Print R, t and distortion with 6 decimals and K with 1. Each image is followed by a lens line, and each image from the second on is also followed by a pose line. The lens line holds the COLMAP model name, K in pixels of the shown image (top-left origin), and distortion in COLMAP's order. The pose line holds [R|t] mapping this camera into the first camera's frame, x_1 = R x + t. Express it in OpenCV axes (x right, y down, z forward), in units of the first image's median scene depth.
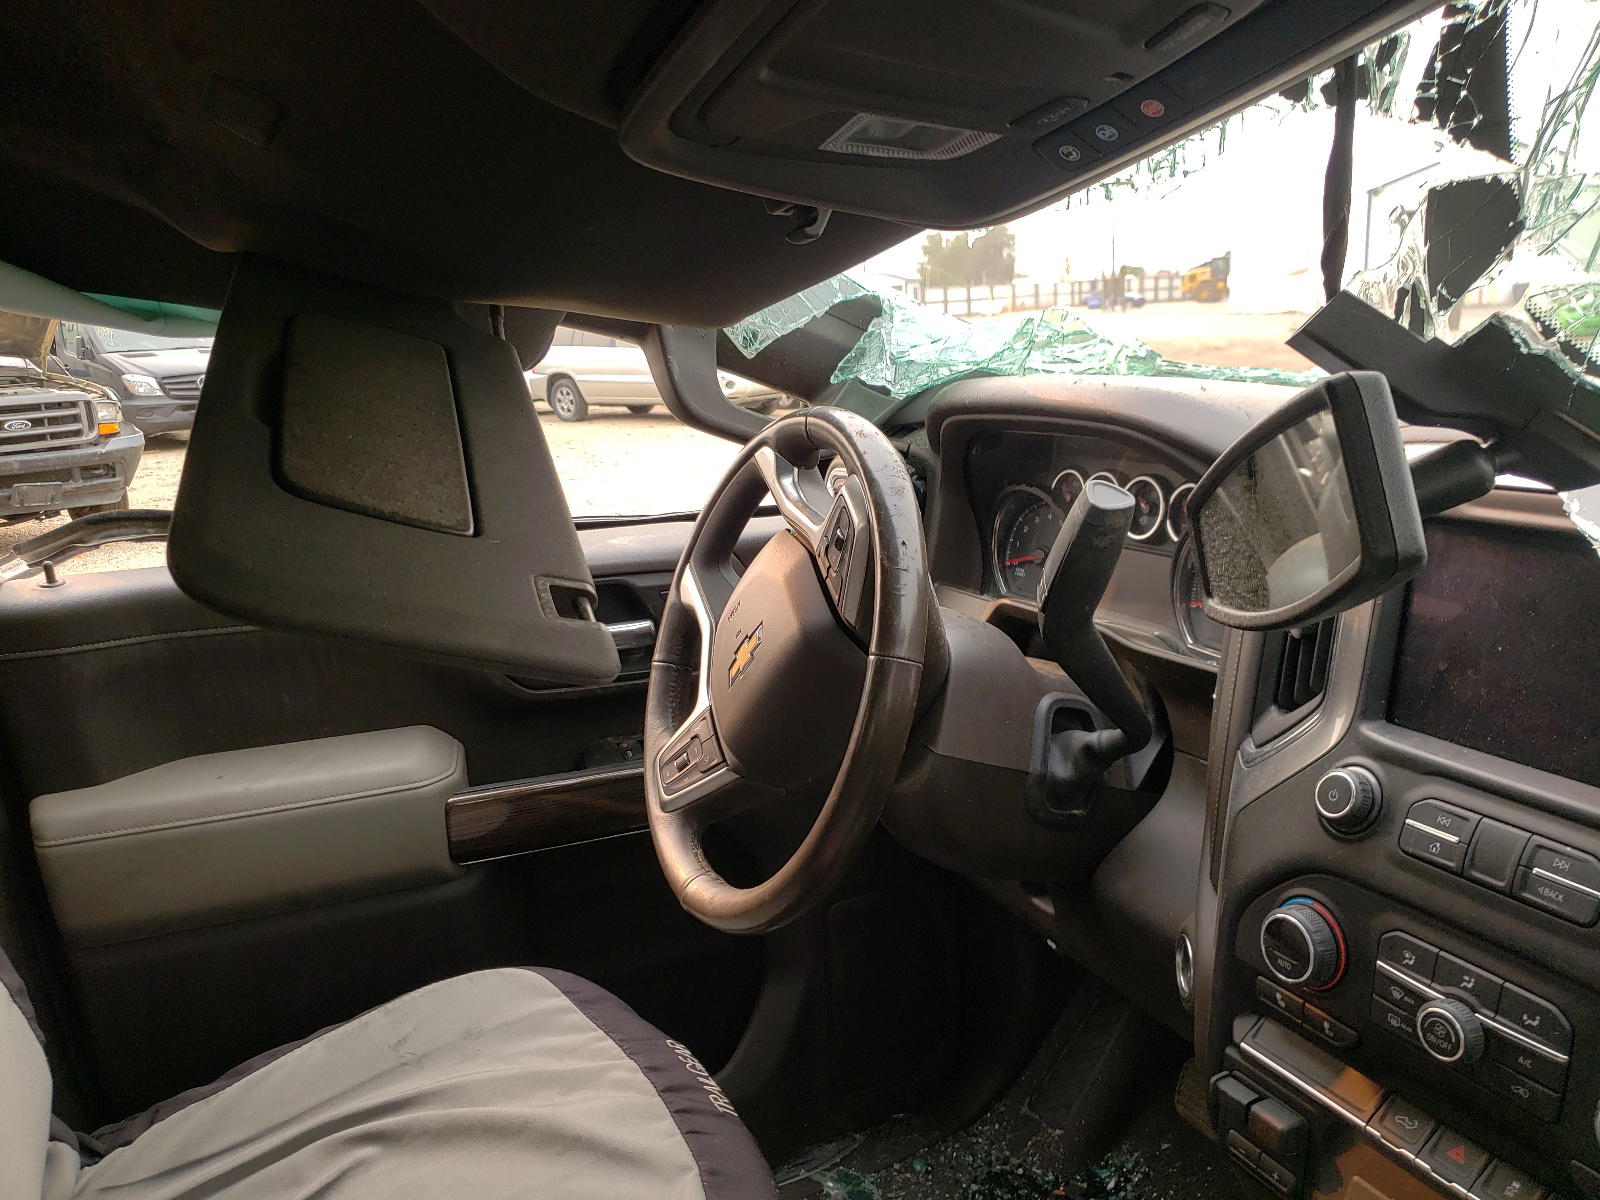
lens RADIAL K [[1195.1, 0, 791.2], [0, 1195.1, 605.4], [0, 0, 1]] dist [0.052170, -0.086389]
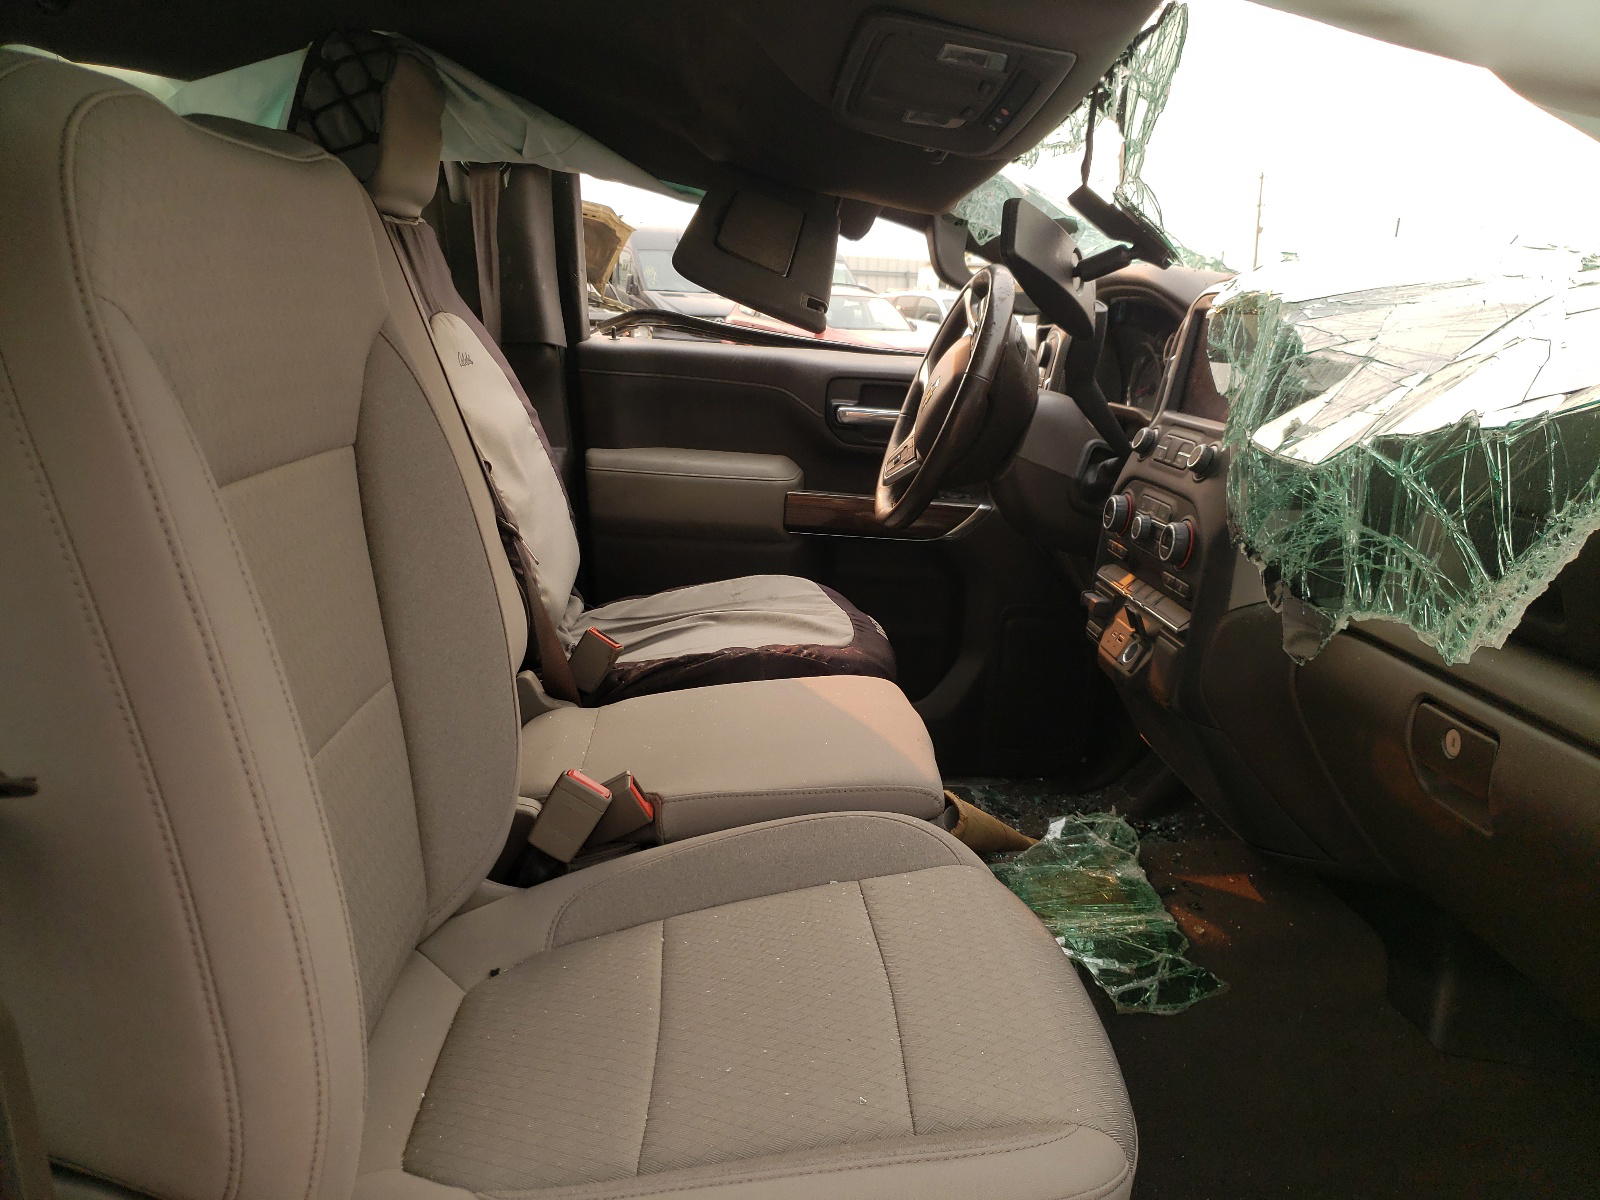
lens RADIAL K [[1195.1, 0, 791.2], [0, 1195.1, 605.4], [0, 0, 1]] dist [0.052170, -0.086389]
pose [[0.919911, 0.178543, -0.349123, 0.428920], [-0.173900, 0.983740, 0.044878, 0.289510], [0.351458, 0.019429, 0.936002, -0.756118]]
